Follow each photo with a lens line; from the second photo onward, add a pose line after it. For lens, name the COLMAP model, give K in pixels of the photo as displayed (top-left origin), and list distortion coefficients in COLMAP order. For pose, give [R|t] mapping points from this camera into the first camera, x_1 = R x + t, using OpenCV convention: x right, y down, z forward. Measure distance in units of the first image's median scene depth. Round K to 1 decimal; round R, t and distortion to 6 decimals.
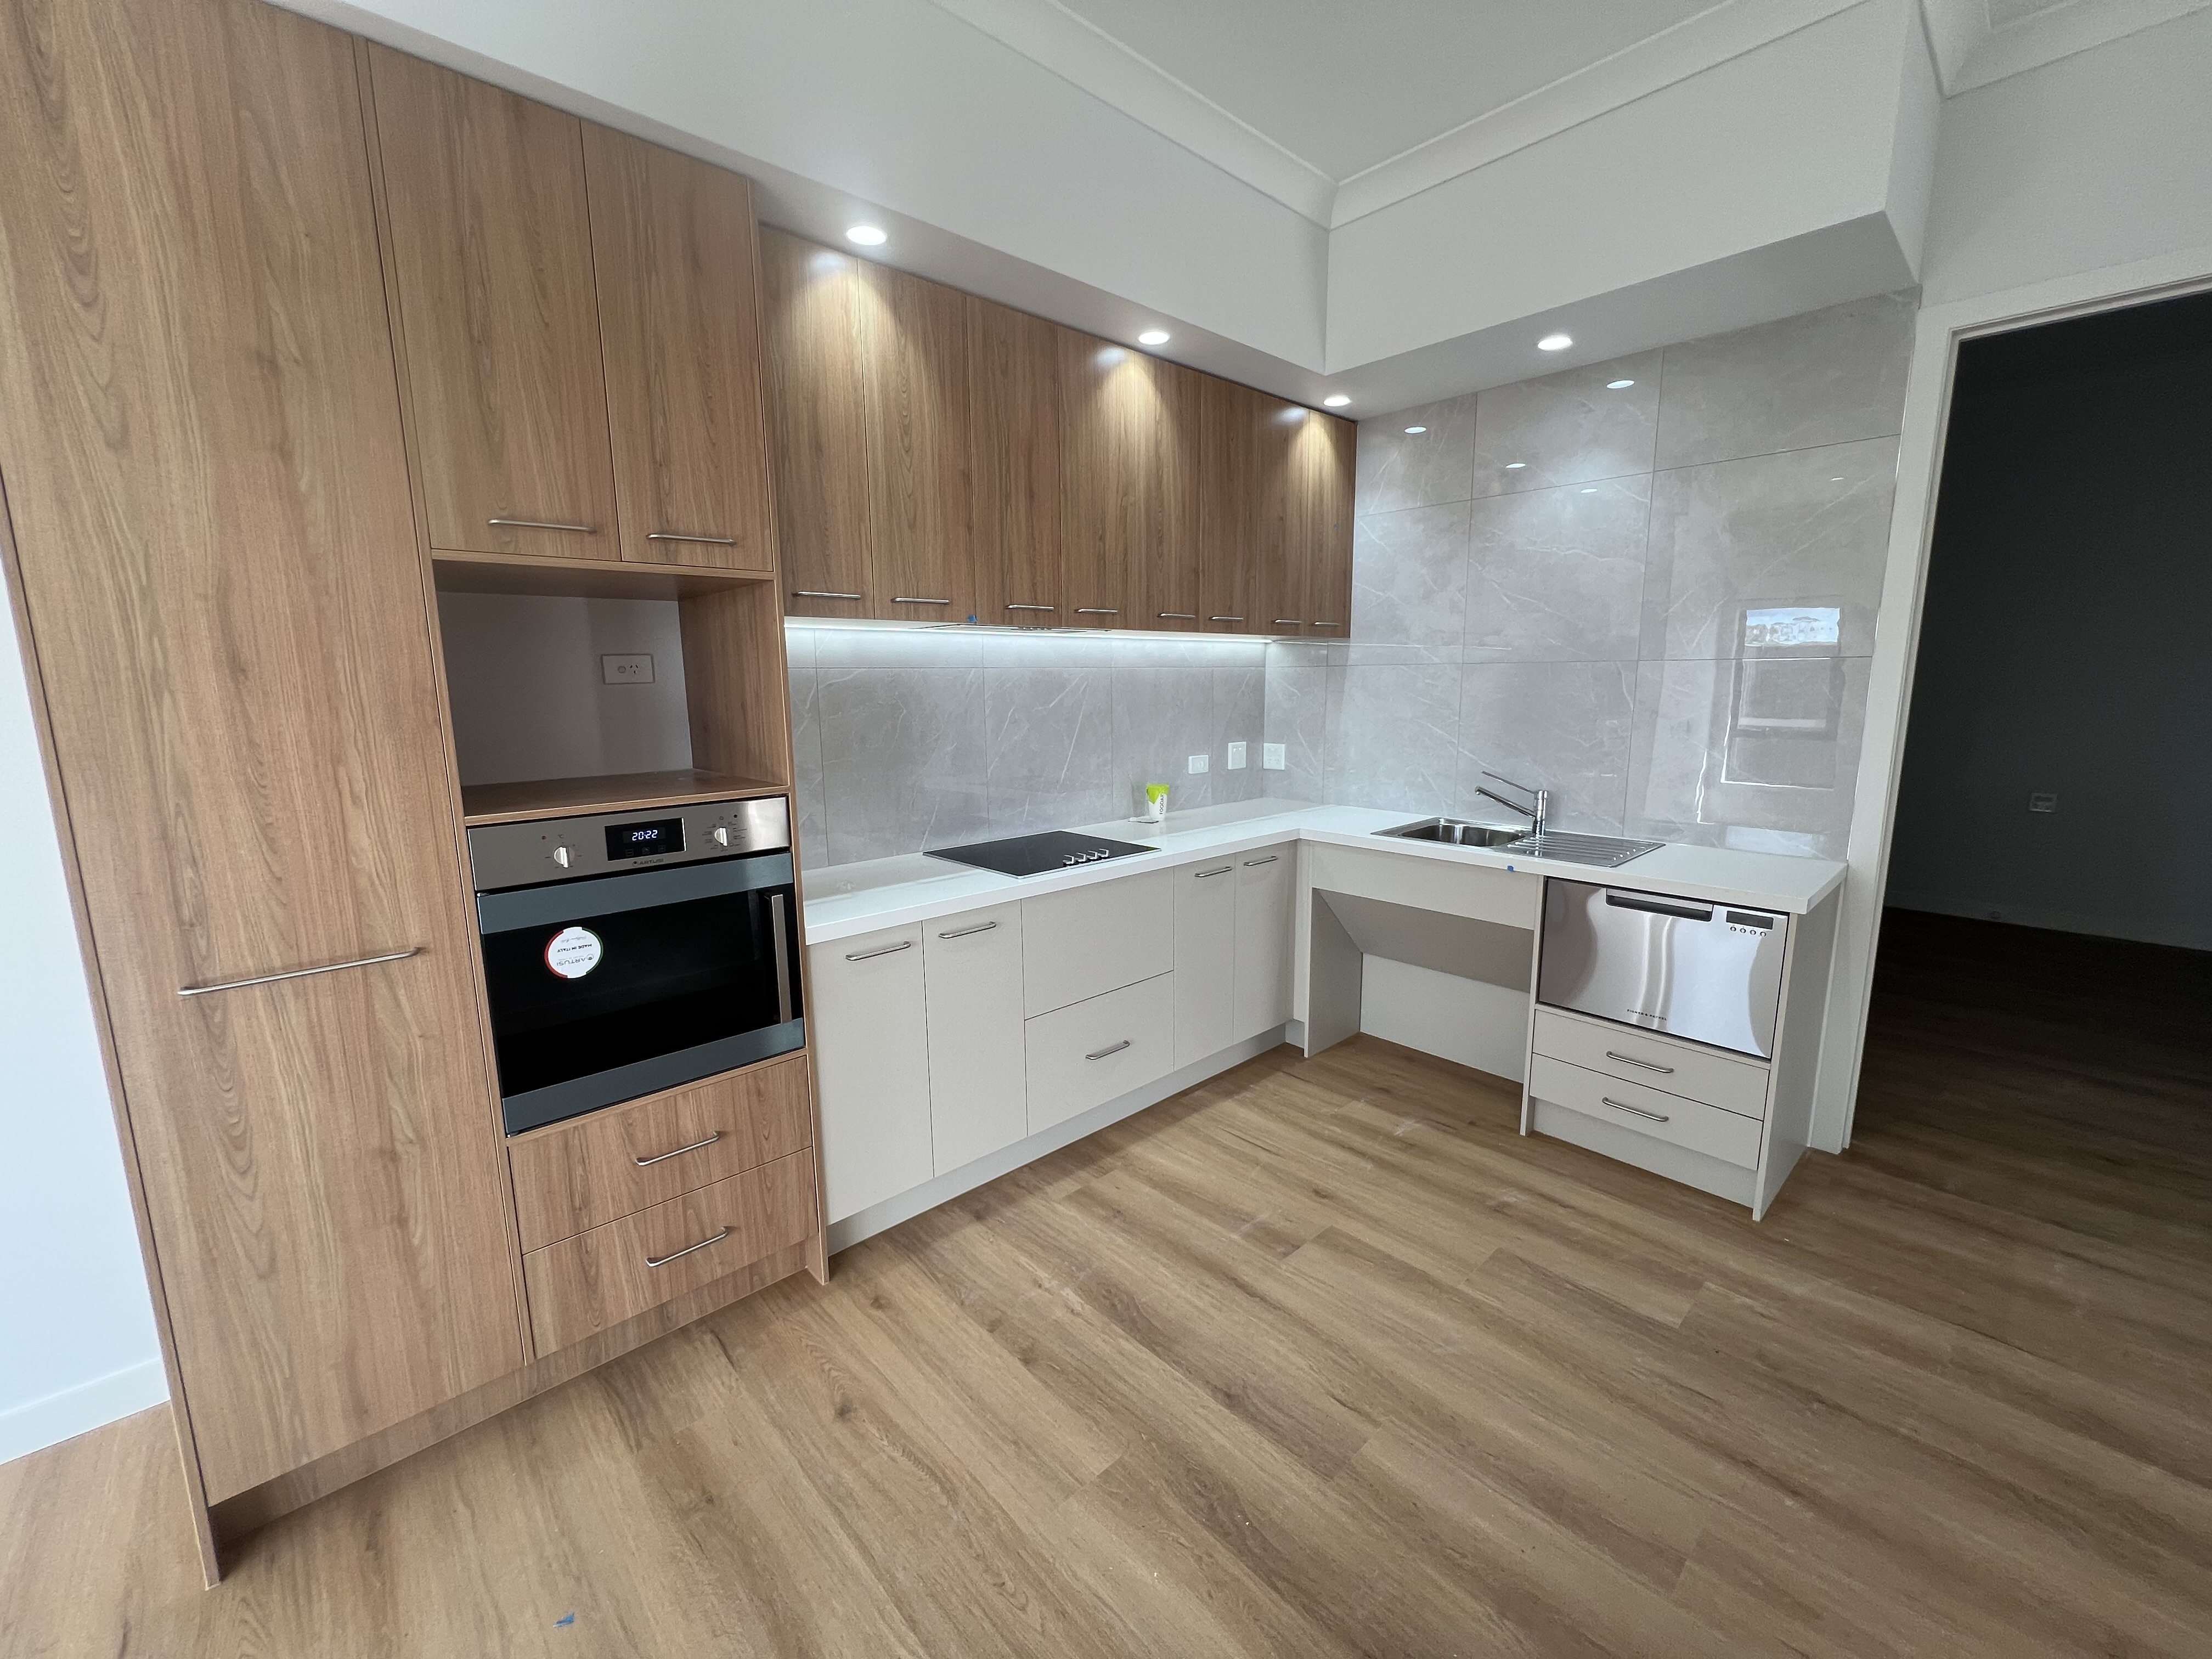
lens RADIAL K [[889.8, 0, 1099.7], [0, 889.8, 820.3], [0, 0, 1]] dist [-0.000692, -0.000224]
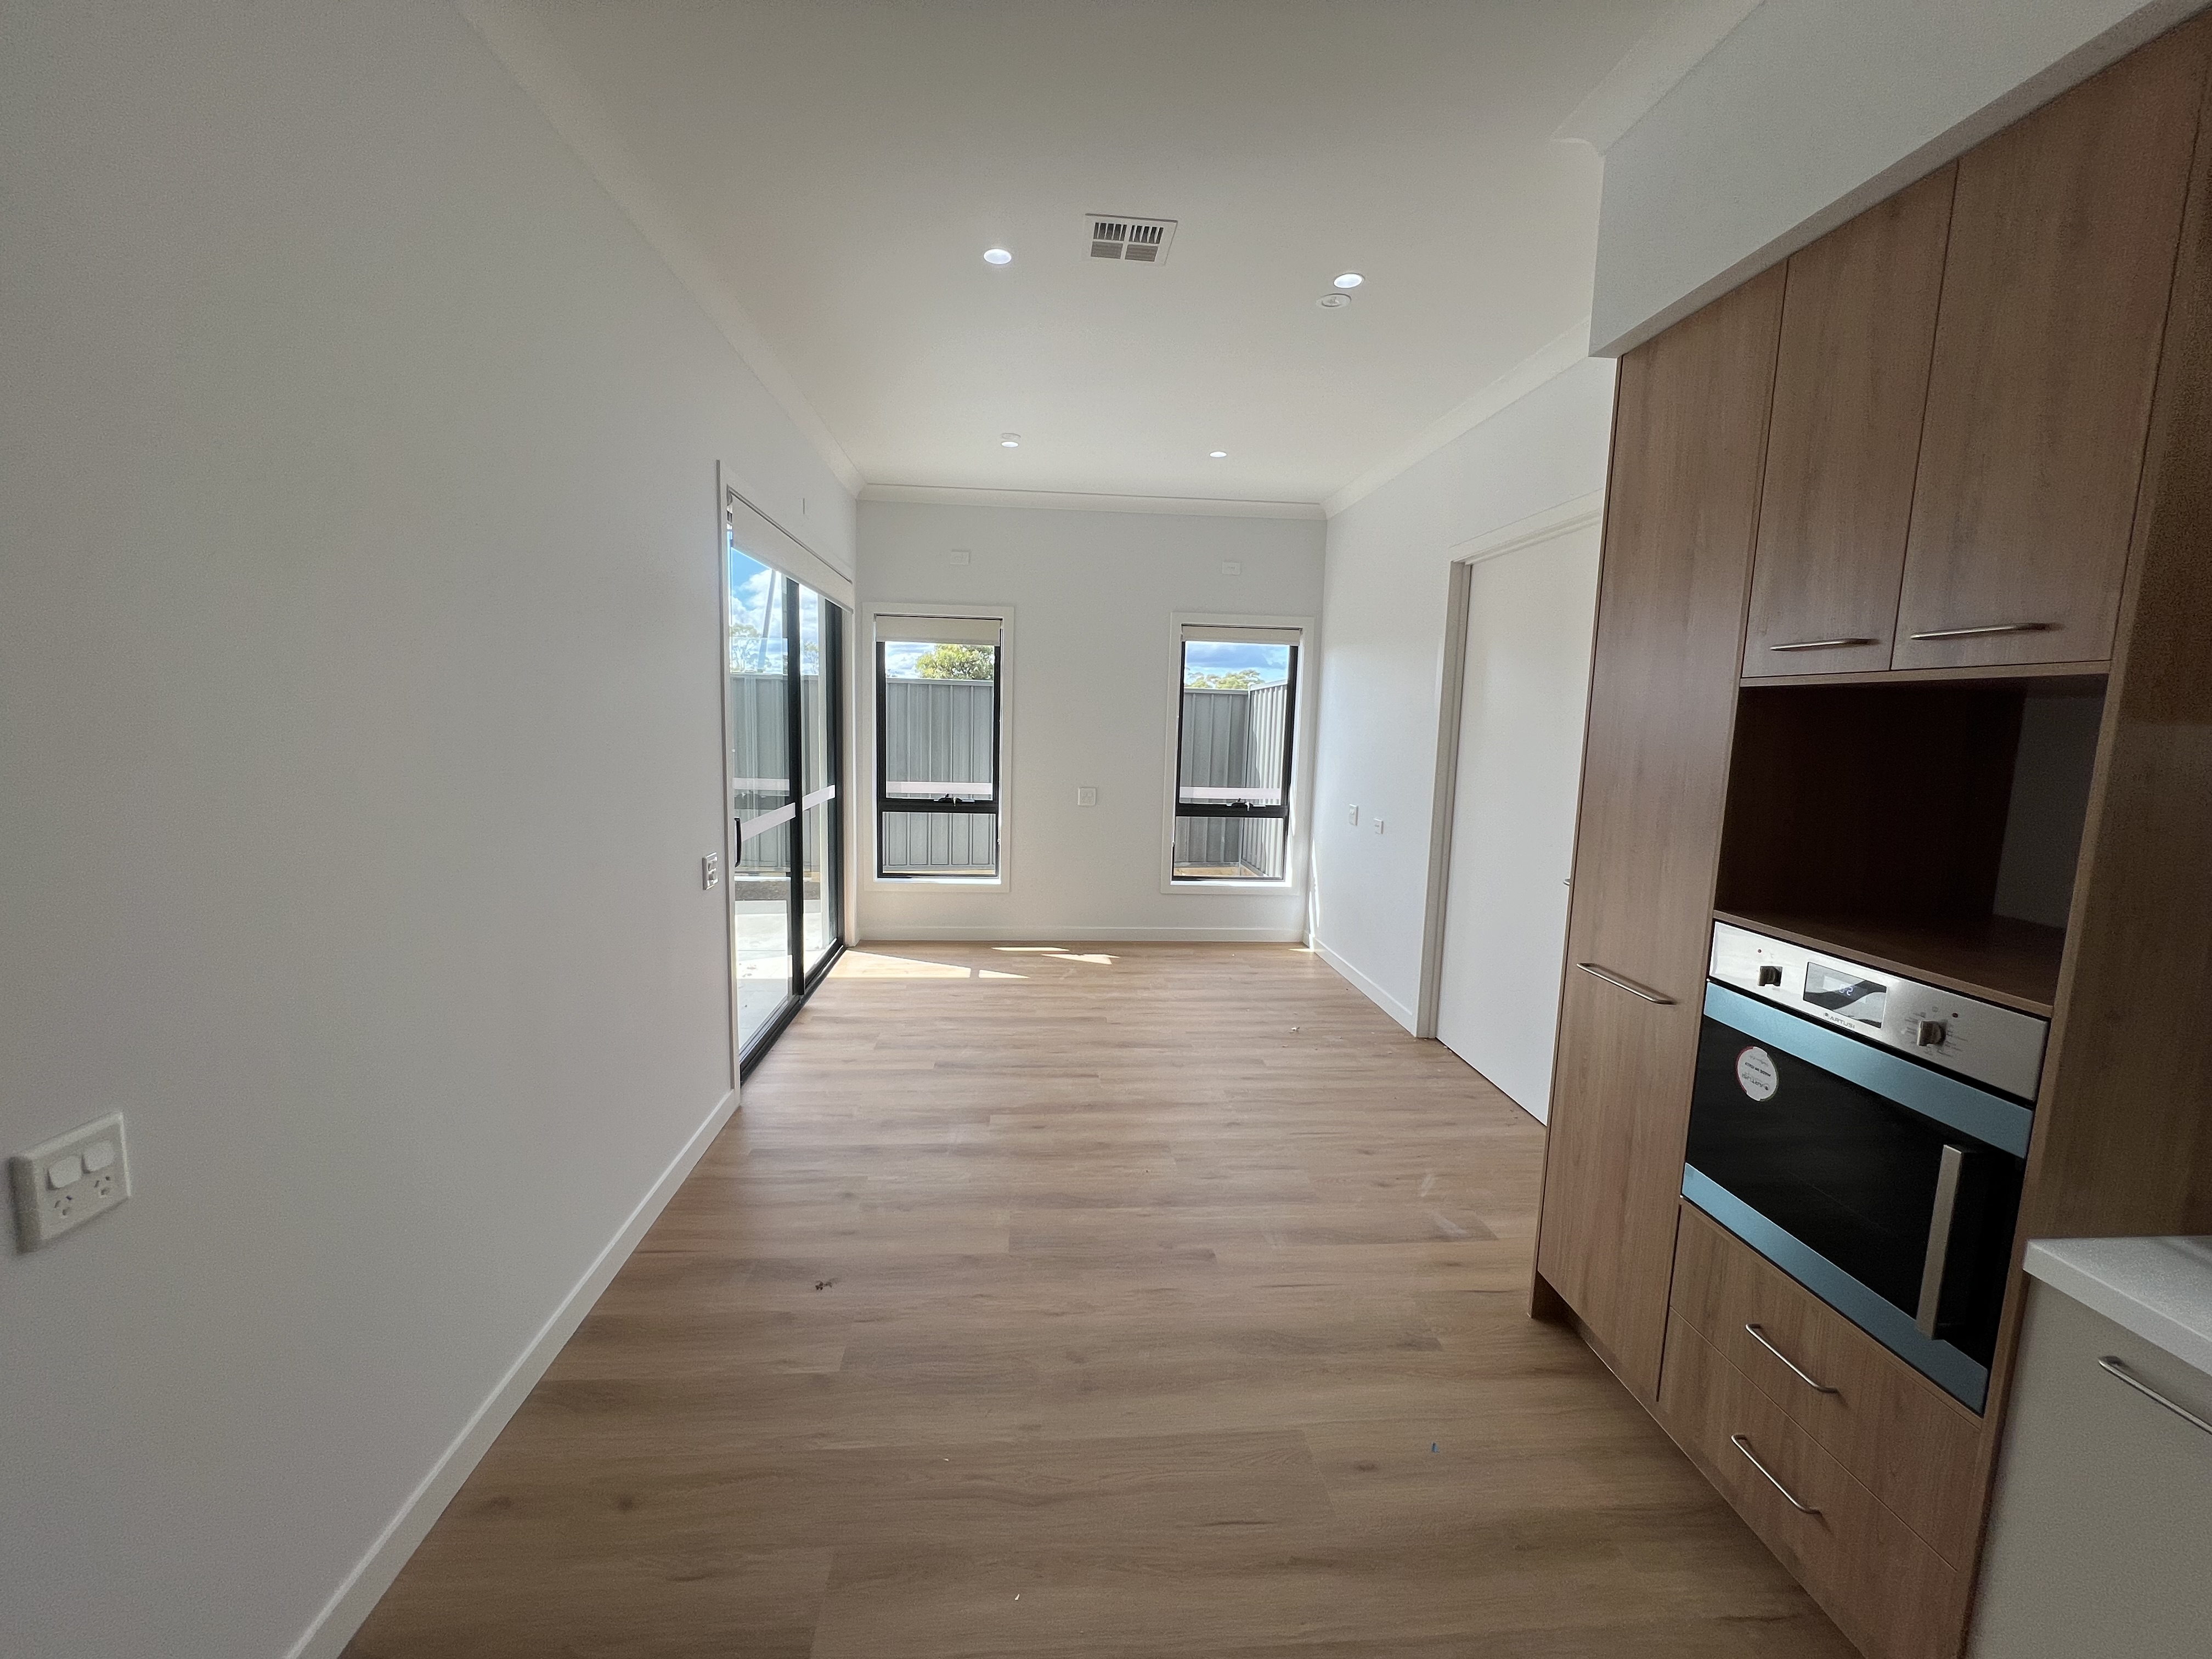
lens RADIAL K [[889.8, 0, 1099.7], [0, 889.8, 820.3], [0, 0, 1]] dist [-0.000692, -0.000224]
pose [[-0.609472, 0.092467, -0.787397, 0.607074], [-0.149118, 0.962079, 0.228403, -0.240268], [0.778658, 0.256620, -0.572572, 0.950473]]
